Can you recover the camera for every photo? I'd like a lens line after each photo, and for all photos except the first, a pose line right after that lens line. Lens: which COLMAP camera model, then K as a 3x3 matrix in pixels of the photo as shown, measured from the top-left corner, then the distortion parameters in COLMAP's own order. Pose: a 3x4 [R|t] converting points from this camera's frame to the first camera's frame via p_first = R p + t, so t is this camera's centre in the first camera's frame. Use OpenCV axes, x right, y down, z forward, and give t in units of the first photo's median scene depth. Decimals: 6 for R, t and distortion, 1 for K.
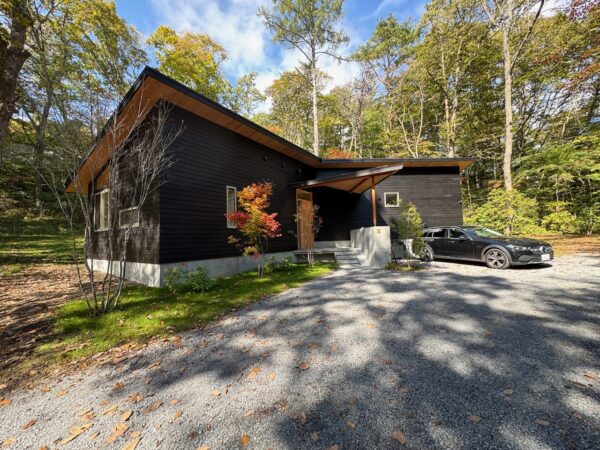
lens RADIAL K [[237.2, 0, 301.6], [0, 237.2, 227.8], [0, 0, 1]] dist [-0.003548, -0.000153]
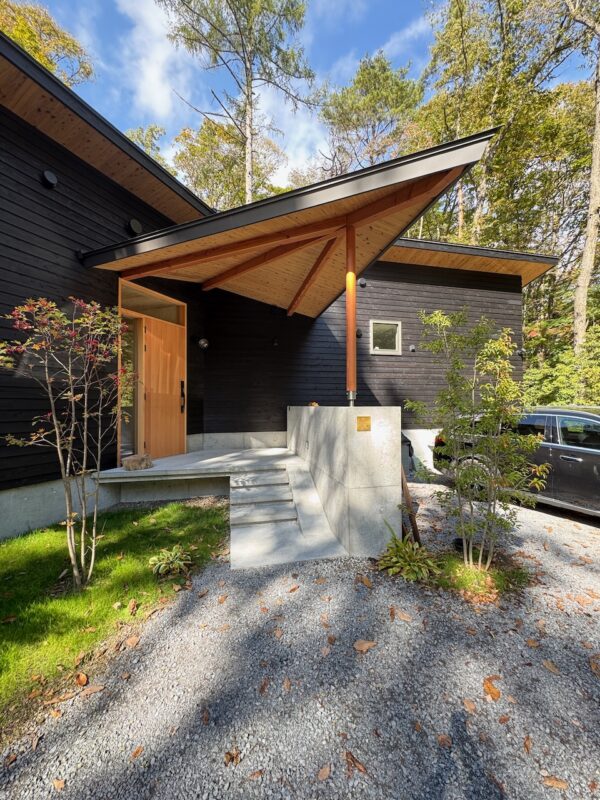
lens RADIAL K [[316.2, 0, 299.6], [0, 316.2, 400.8], [0, 0, 1]] dist [-0.003548, -0.000153]
pose [[0.983739, 0.032346, 0.176665, 0.129873], [-0.039912, 0.998424, 0.039441, -0.021313], [-0.175111, -0.045851, 0.983480, 0.466334]]
